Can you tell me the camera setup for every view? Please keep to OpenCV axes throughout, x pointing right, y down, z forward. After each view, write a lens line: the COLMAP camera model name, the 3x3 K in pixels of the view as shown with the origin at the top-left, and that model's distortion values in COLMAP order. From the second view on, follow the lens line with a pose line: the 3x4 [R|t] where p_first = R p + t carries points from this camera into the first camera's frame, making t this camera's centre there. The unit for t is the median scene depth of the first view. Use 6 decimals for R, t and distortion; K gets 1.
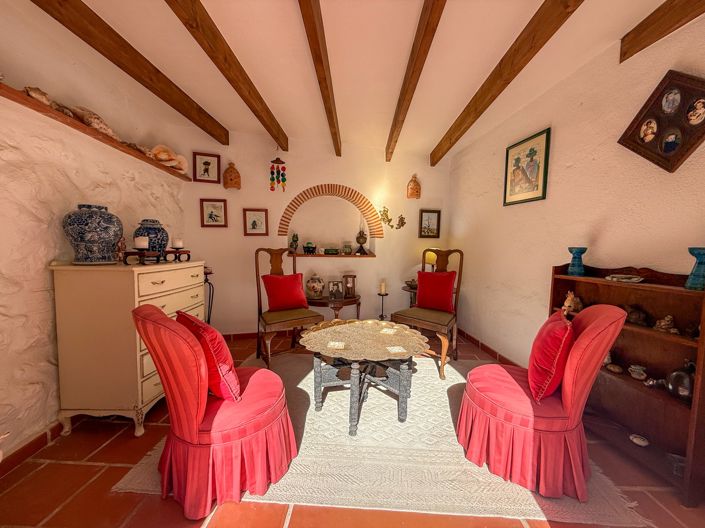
lens RADIAL K [[282.2, 0, 350.3], [0, 282.2, 263.3], [0, 0, 1]] dist [0.001443, 0.000098]
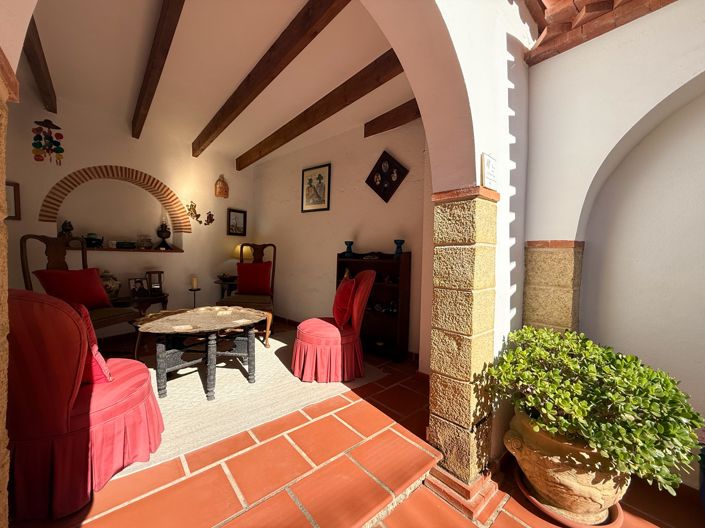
lens RADIAL K [[282.2, 0, 352.8], [0, 282.2, 262.8], [0, 0, 1]] dist [0.001443, 0.000098]
pose [[0.723970, -0.019398, 0.689559, -0.213892], [0.034027, 0.999392, -0.007611, 0.055956], [-0.688992, 0.028974, 0.724189, -0.133501]]
